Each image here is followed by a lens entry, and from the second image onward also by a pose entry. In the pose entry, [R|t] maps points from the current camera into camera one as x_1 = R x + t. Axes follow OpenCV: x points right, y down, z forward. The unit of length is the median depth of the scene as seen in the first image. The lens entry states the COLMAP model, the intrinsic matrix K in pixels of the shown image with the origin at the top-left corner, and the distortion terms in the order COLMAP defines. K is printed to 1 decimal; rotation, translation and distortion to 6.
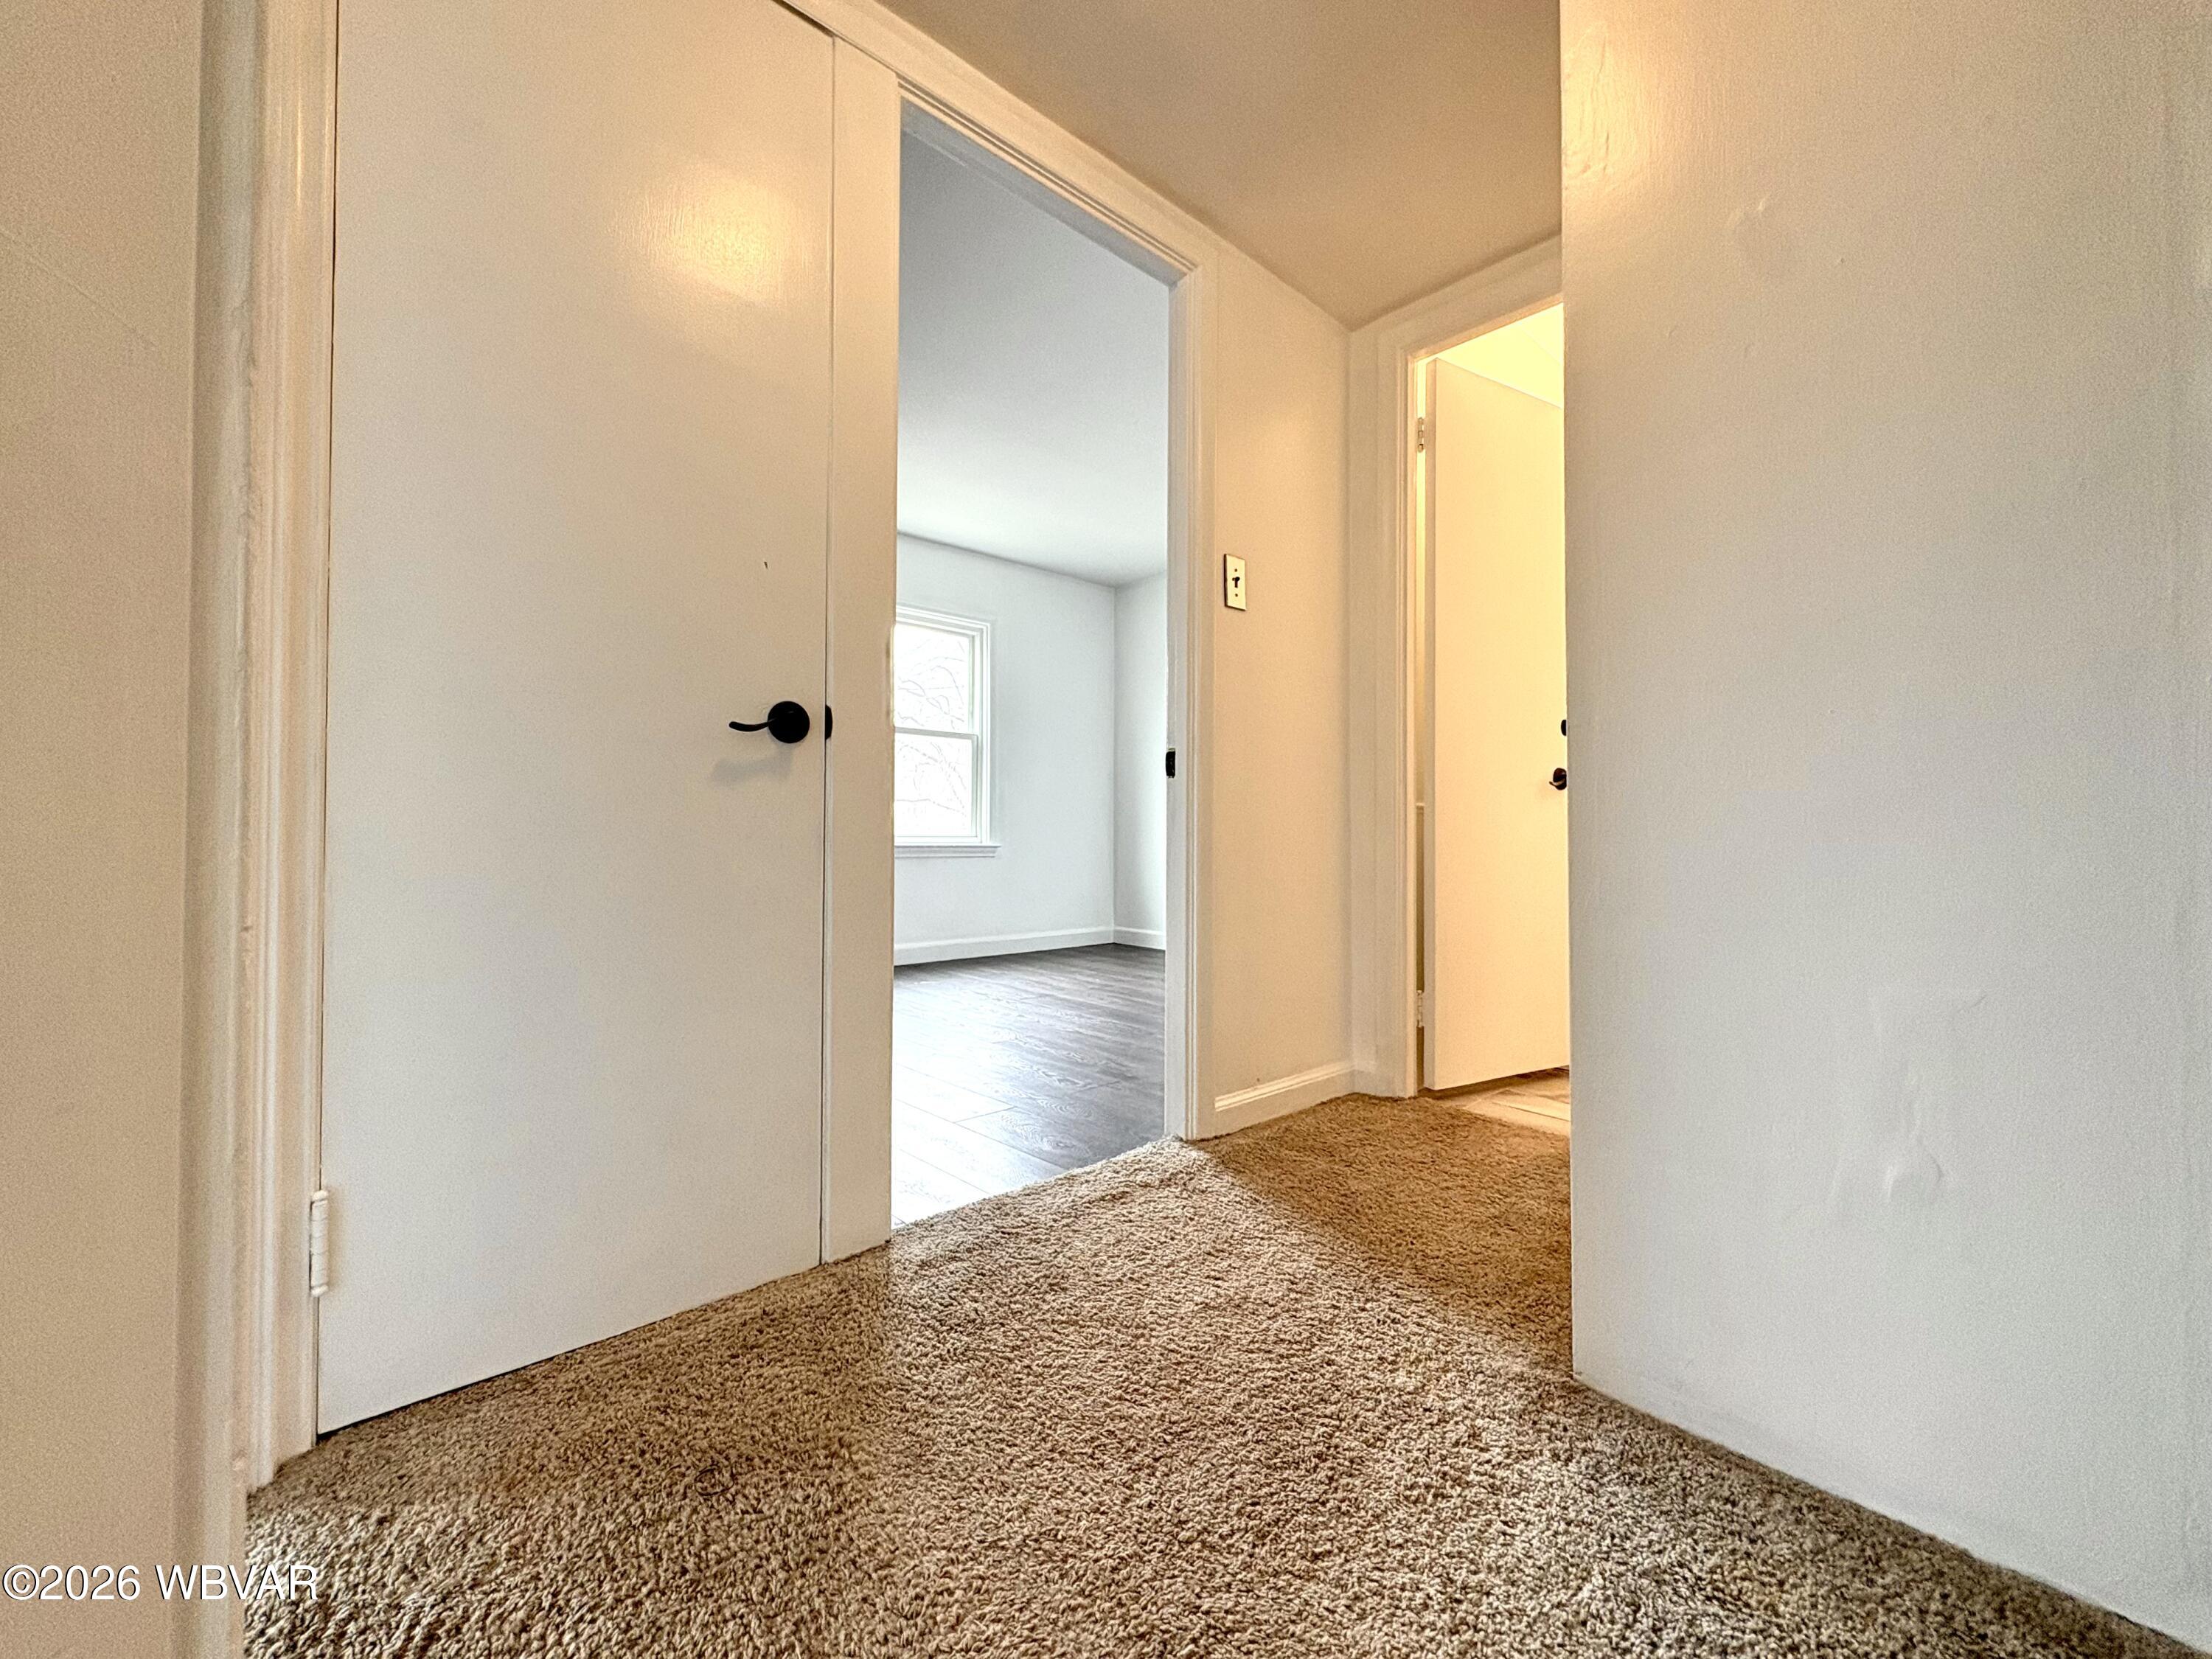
lens RADIAL K [[885.7, 0, 1117.7], [0, 885.7, 836.1], [0, 0, 1]] dist [0.002042, 0.000277]
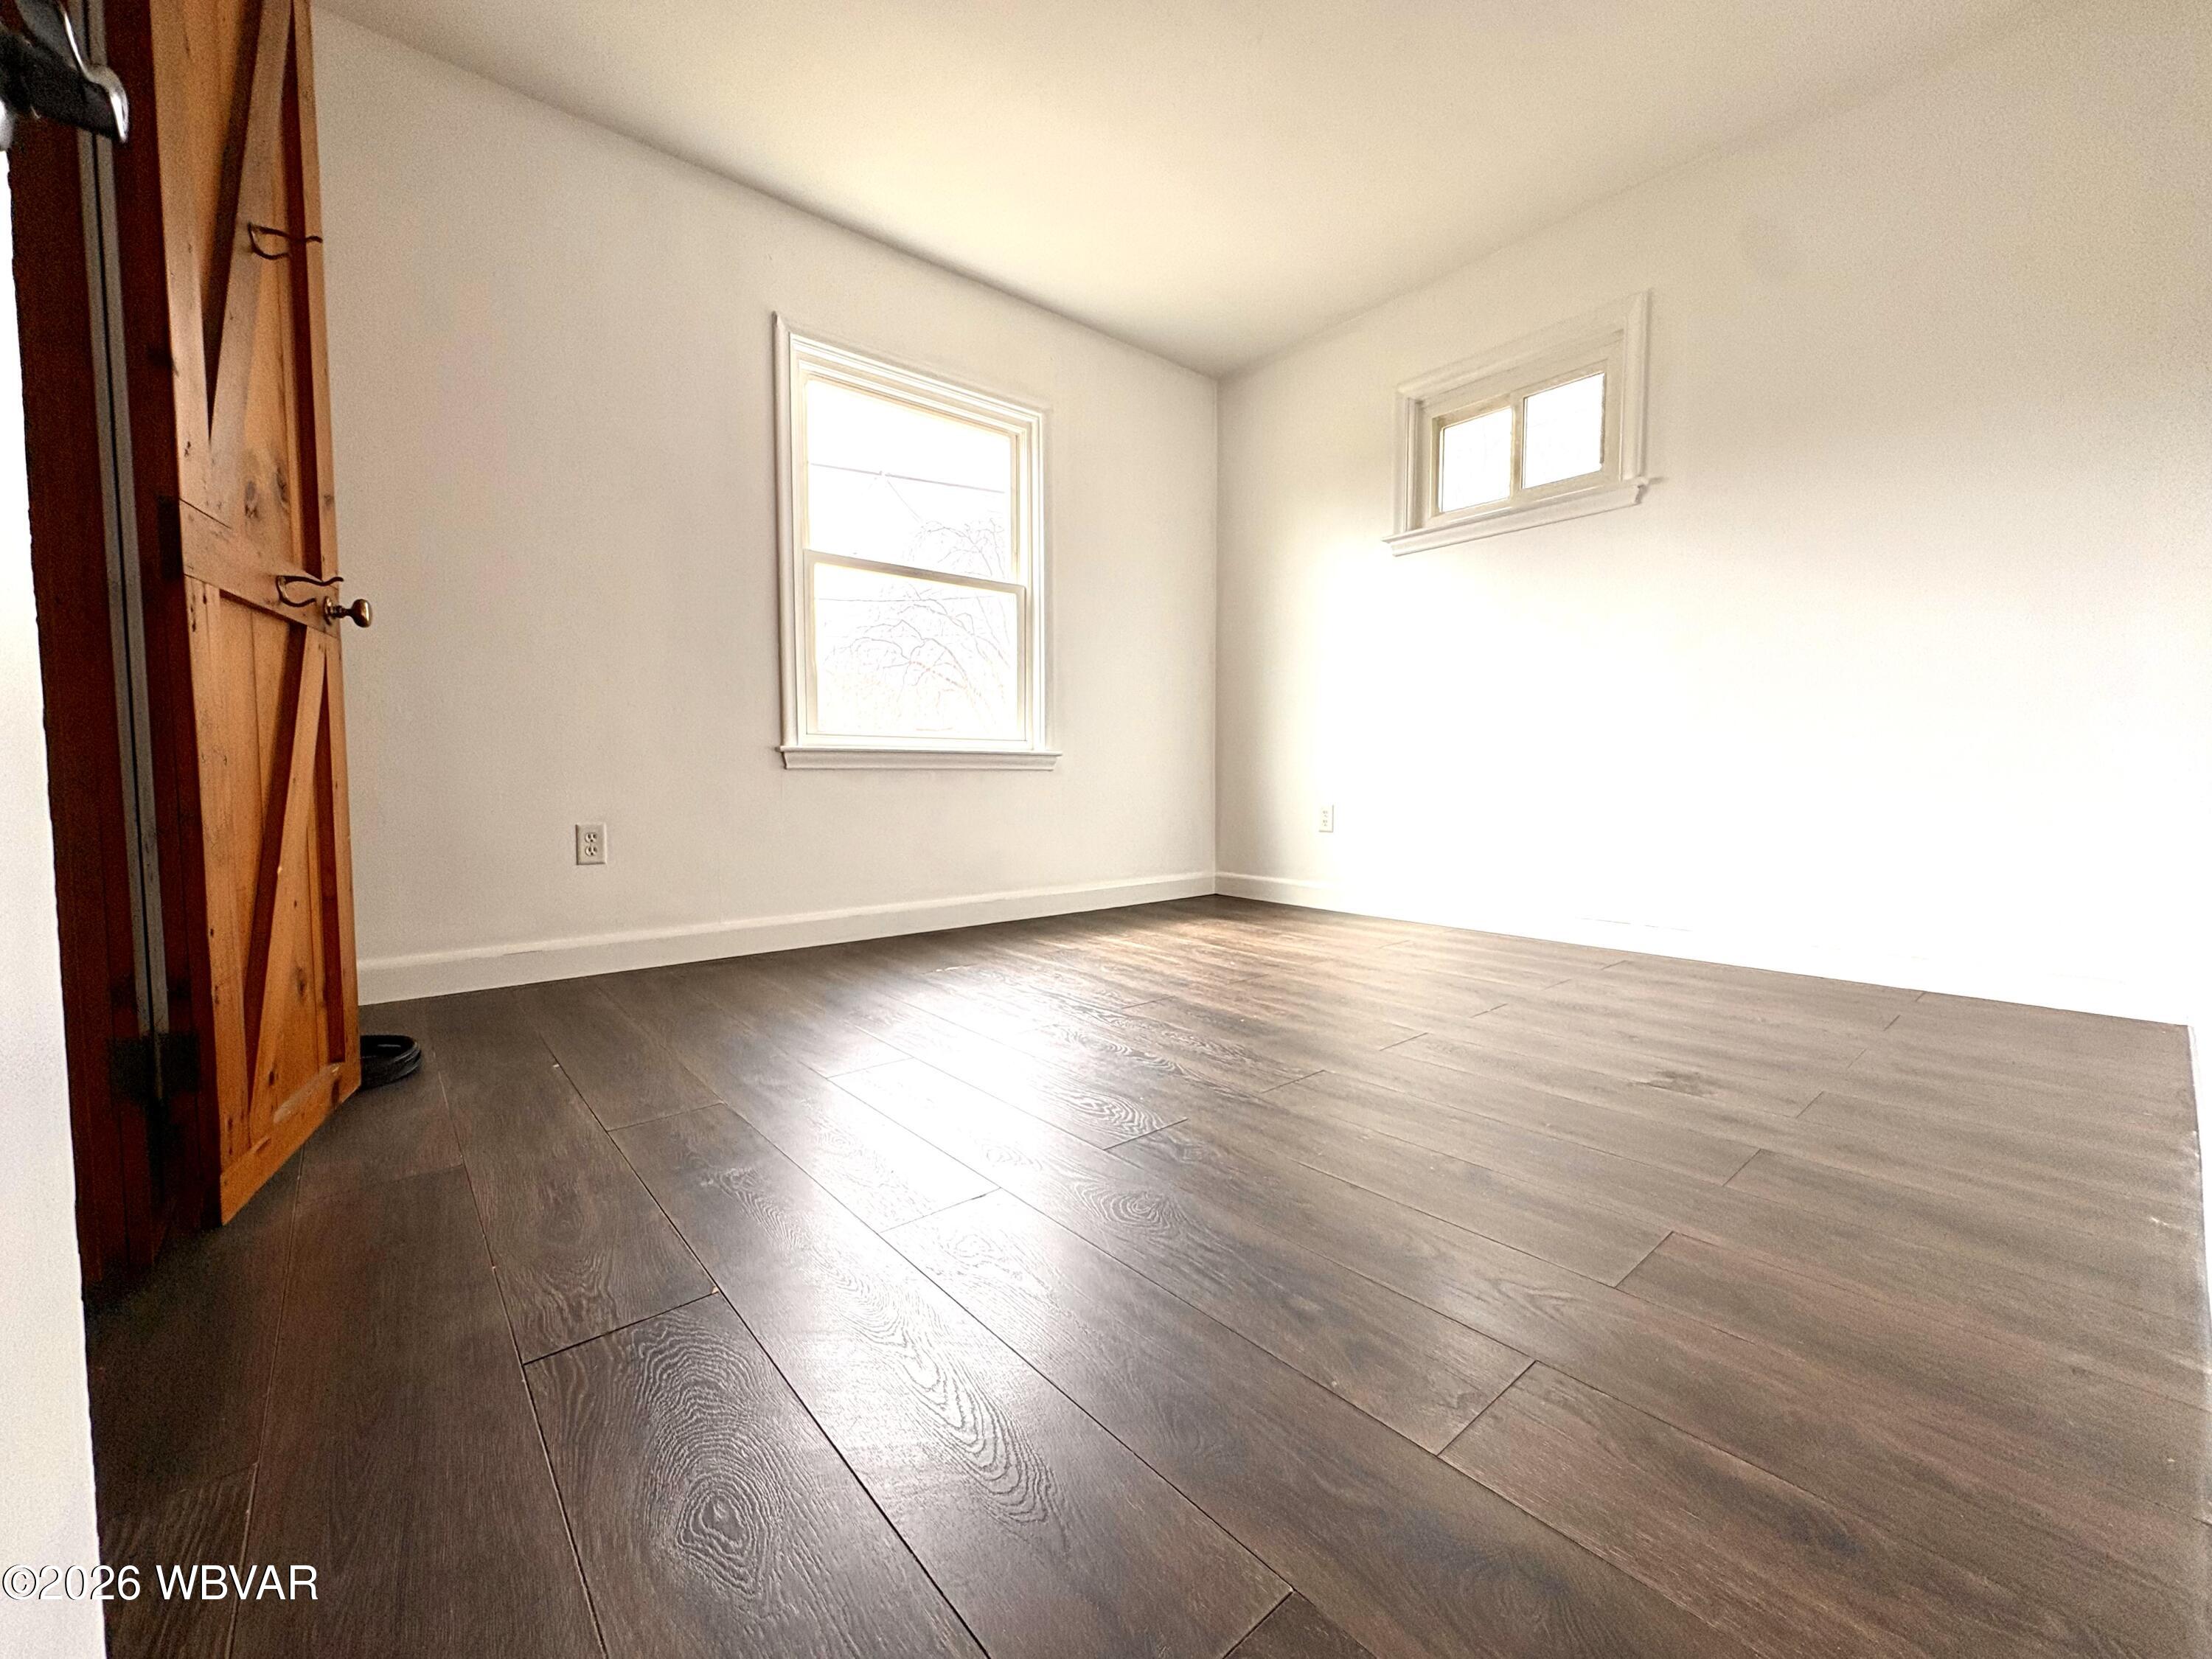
lens RADIAL K [[885.7, 0, 1099.8], [0, 885.7, 826.9], [0, 0, 1]] dist [0.002042, 0.000277]
pose [[0.998963, -0.001530, -0.045513, -0.071599], [0.004083, 0.998418, 0.056072, 0.029683], [0.045355, -0.056200, 0.997389, 0.325403]]
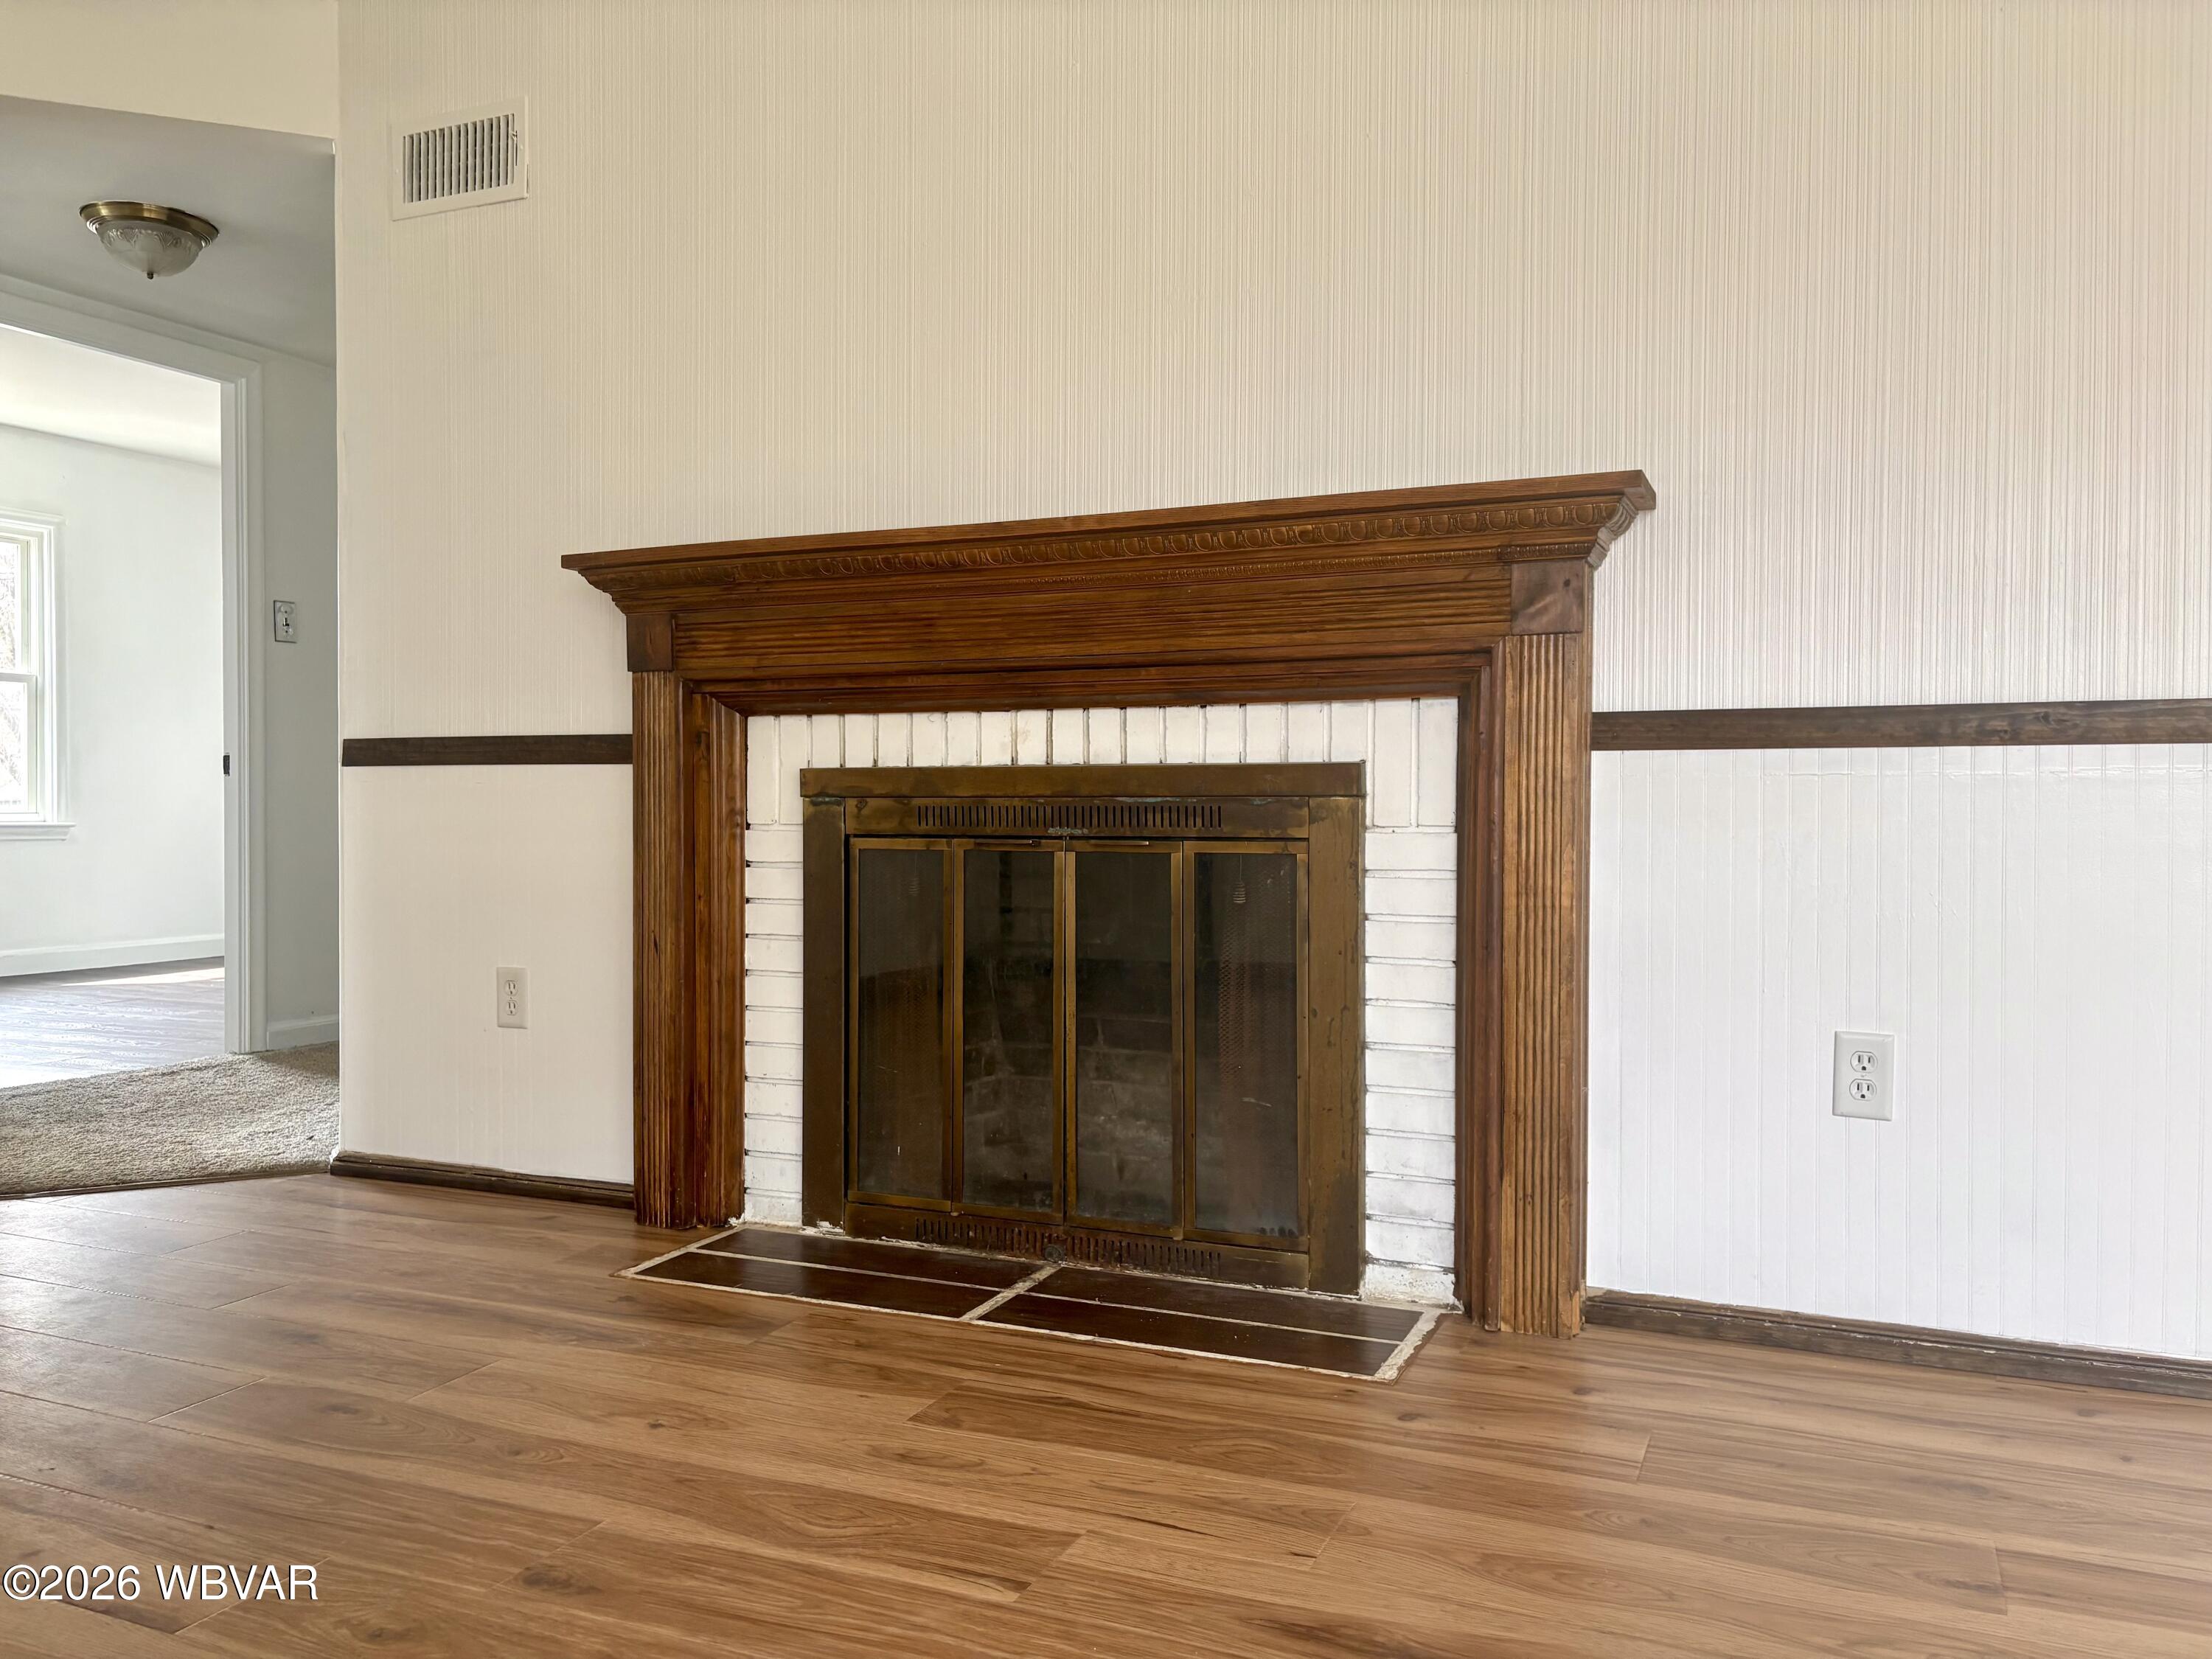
lens RADIAL K [[1674.4, 0, 1103.1], [0, 1674.4, 825.9], [0, 0, 1]] dist [0.030722, -0.020353]
pose [[0.915452, -0.005866, 0.402384, 0.090681], [-0.001414, 0.999841, 0.017793, -0.014505], [-0.402424, -0.016858, 0.915298, -0.663355]]
